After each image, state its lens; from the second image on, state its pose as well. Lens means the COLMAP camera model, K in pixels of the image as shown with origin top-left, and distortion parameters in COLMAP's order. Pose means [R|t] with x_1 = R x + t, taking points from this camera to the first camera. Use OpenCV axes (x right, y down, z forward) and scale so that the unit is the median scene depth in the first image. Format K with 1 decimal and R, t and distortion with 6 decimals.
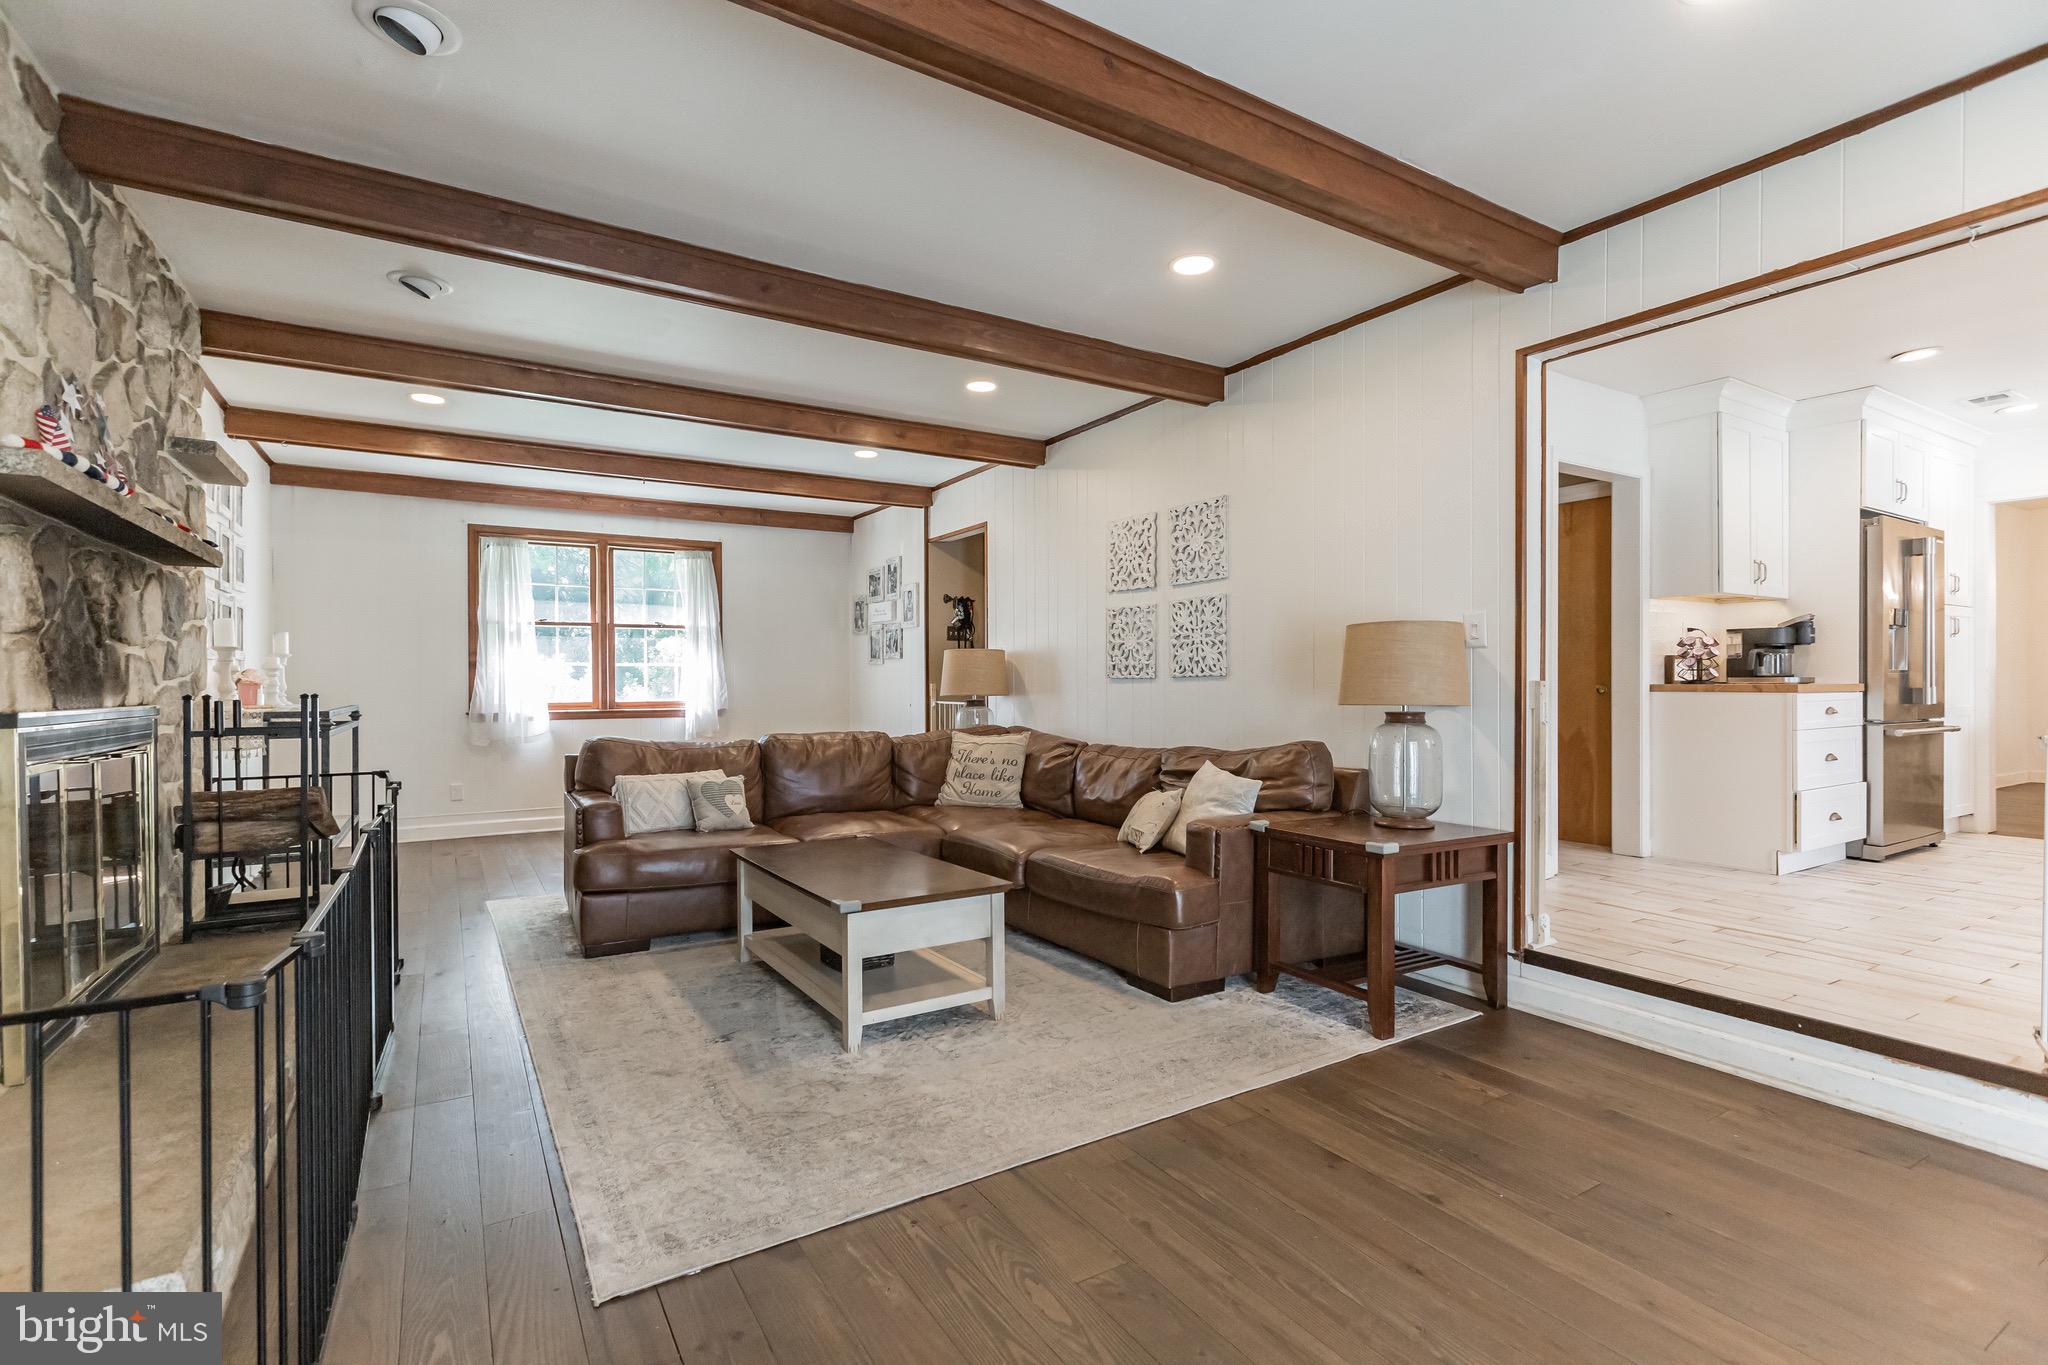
lens RADIAL K [[936.7, 0, 1023.8], [0, 936.7, 690.3], [0, 0, 1]] dist [0.004902, 0.000685]
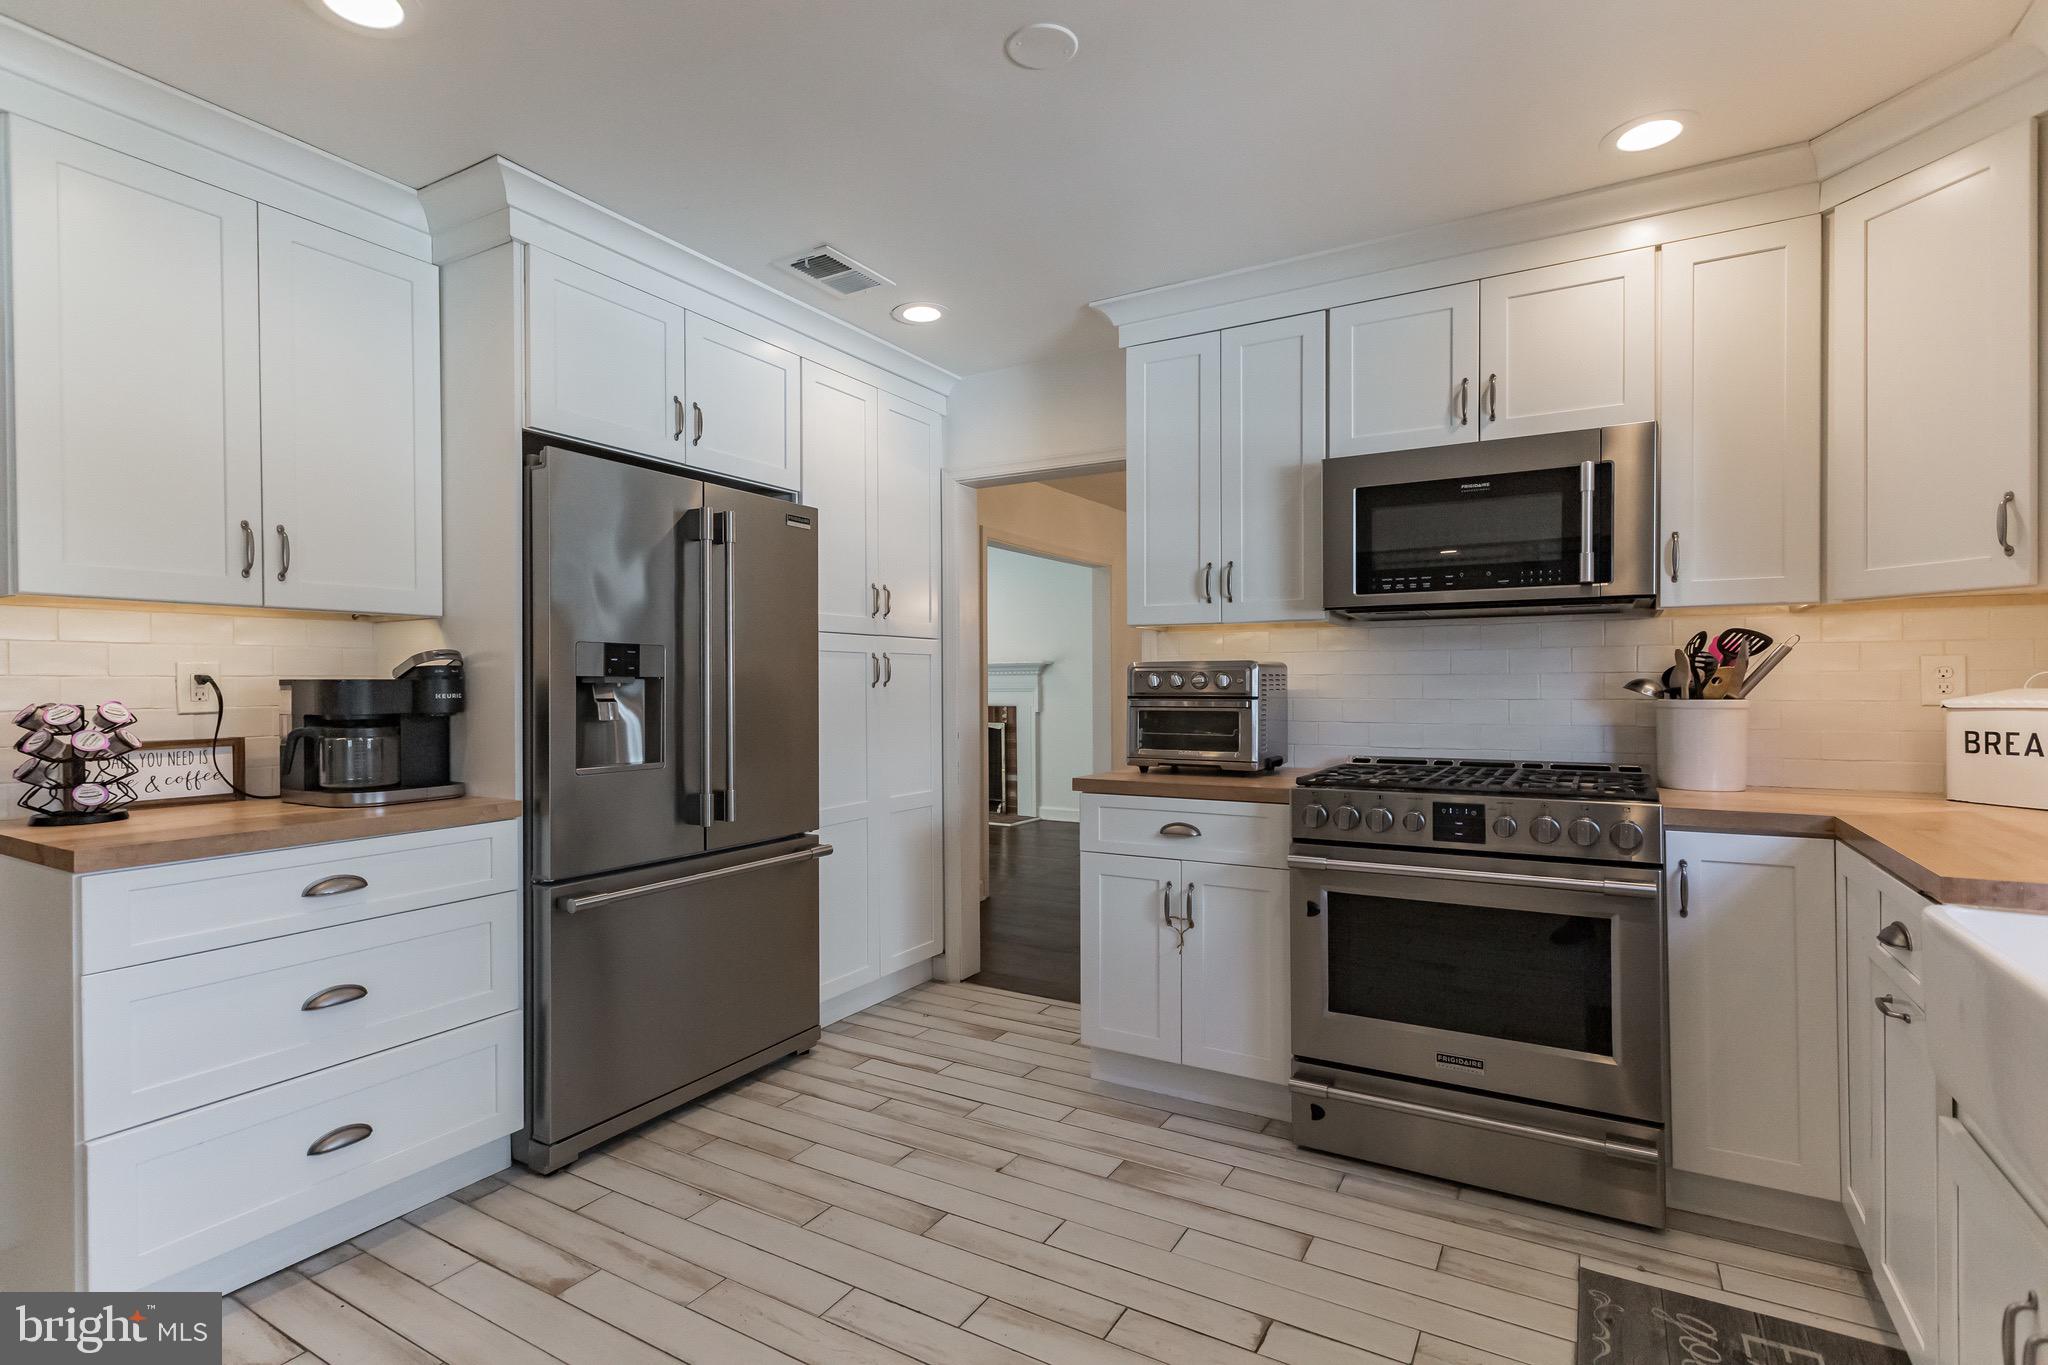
lens RADIAL K [[936.7, 0, 1025.3], [0, 936.7, 684.0], [0, 0, 1]] dist [0.004902, 0.000685]
pose [[0.876354, 0.003493, 0.481654, 0.865153], [-0.002663, 0.999994, -0.002406, -0.065125], [-0.481660, 0.000826, 0.876358, 0.462164]]
